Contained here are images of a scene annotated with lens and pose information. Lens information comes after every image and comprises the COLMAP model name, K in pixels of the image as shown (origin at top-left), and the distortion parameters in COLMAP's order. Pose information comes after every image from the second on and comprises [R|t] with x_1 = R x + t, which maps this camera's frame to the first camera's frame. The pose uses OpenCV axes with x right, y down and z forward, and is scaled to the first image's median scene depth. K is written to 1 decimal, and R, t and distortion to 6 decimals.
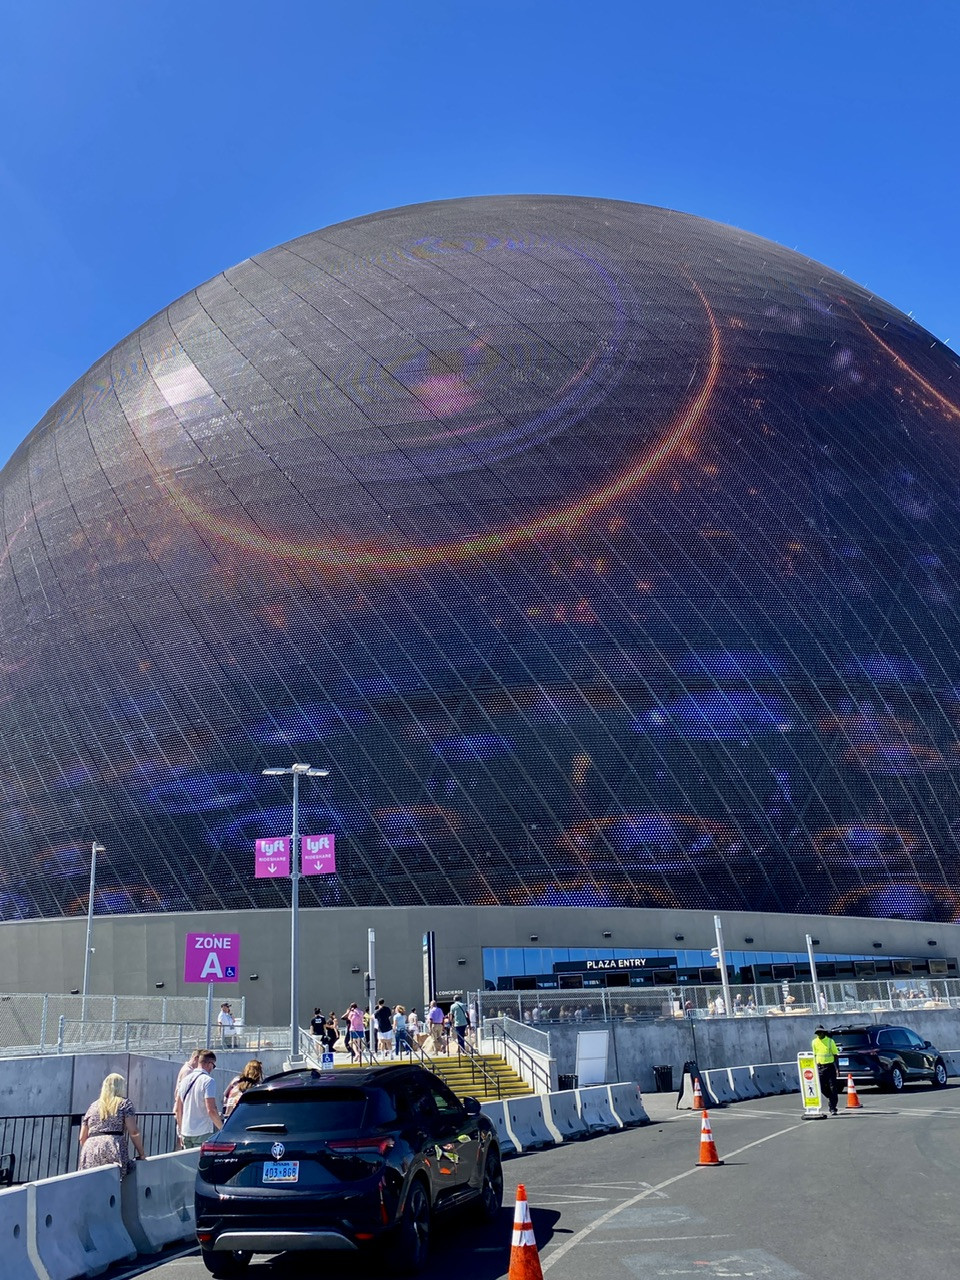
lens RADIAL K [[986.9, 0, 477.4], [0, 986.9, 644.5], [0, 0, 1]] dist [0.004927, -0.000858]
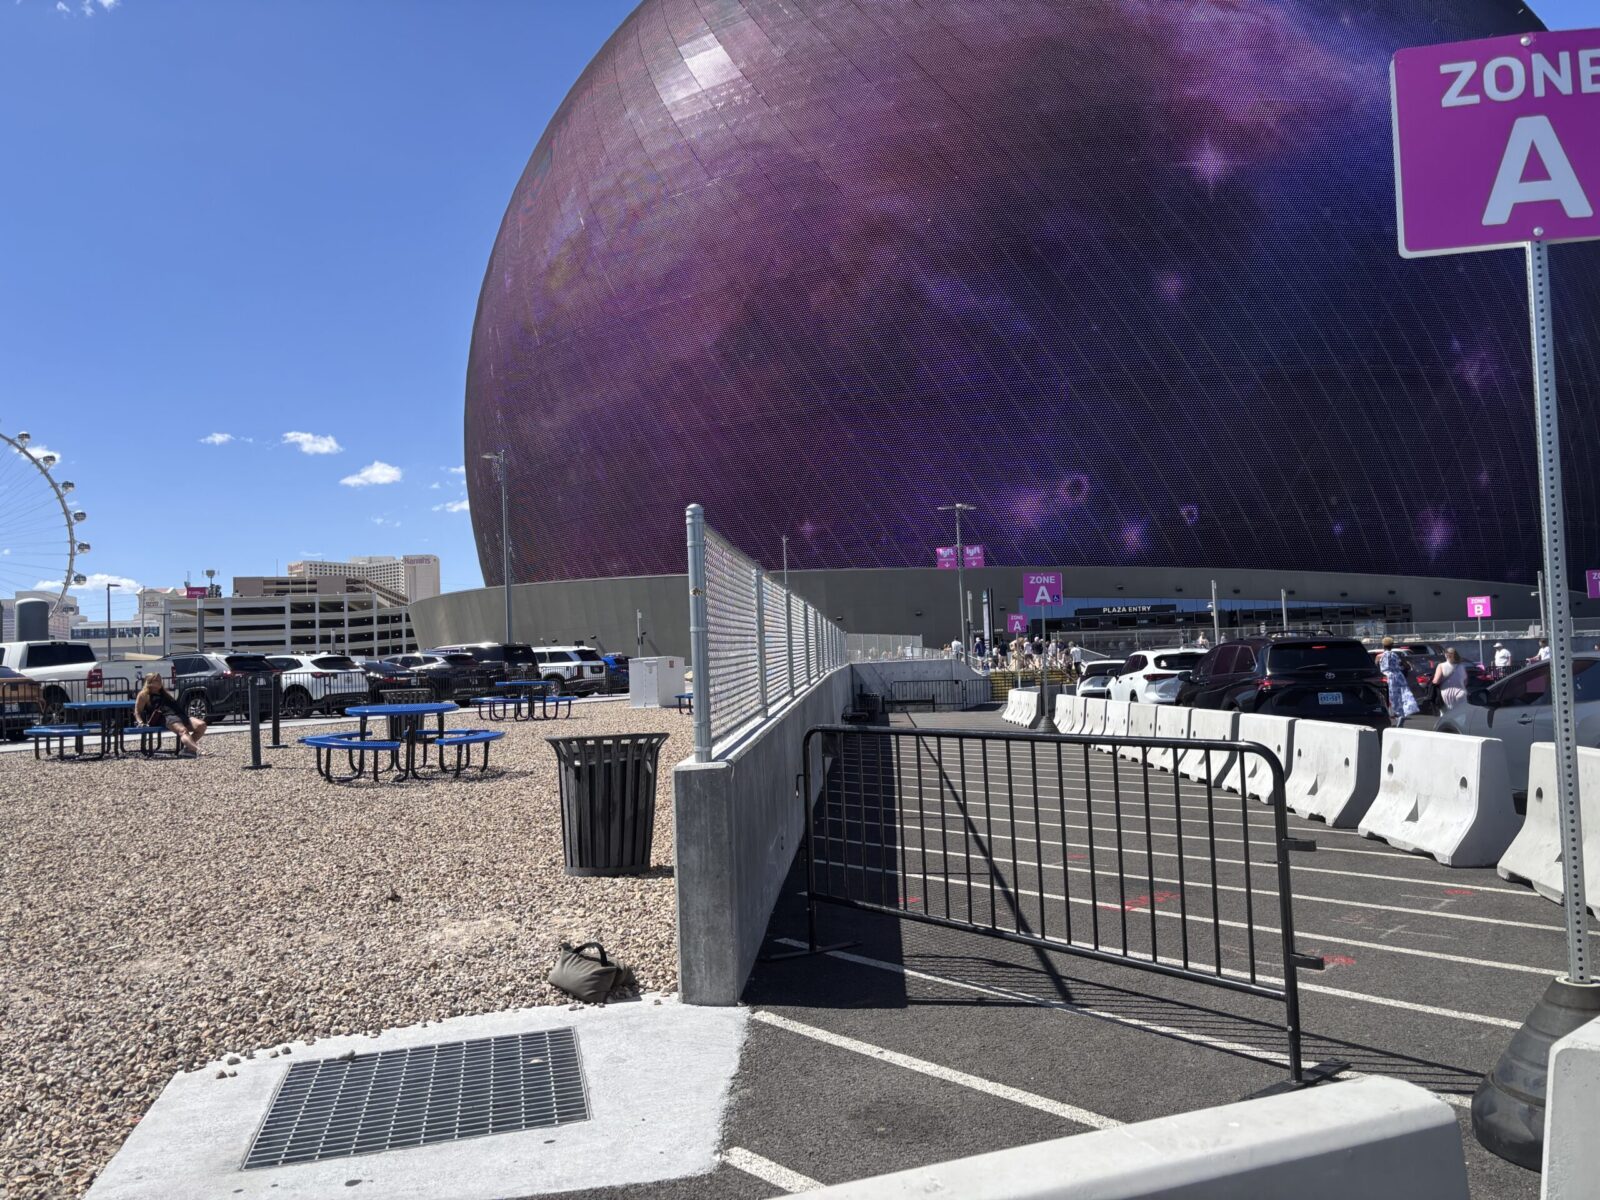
lens RADIAL K [[1222.4, 0, 803.5], [0, 1222.4, 599.5], [0, 0, 1]] dist [-0.003311, -0.000678]
pose [[0.995969, -0.002119, -0.089668, -0.129740], [0.029964, 0.950145, 0.310365, -0.183856], [0.084540, -0.311801, 0.946379, -0.502461]]
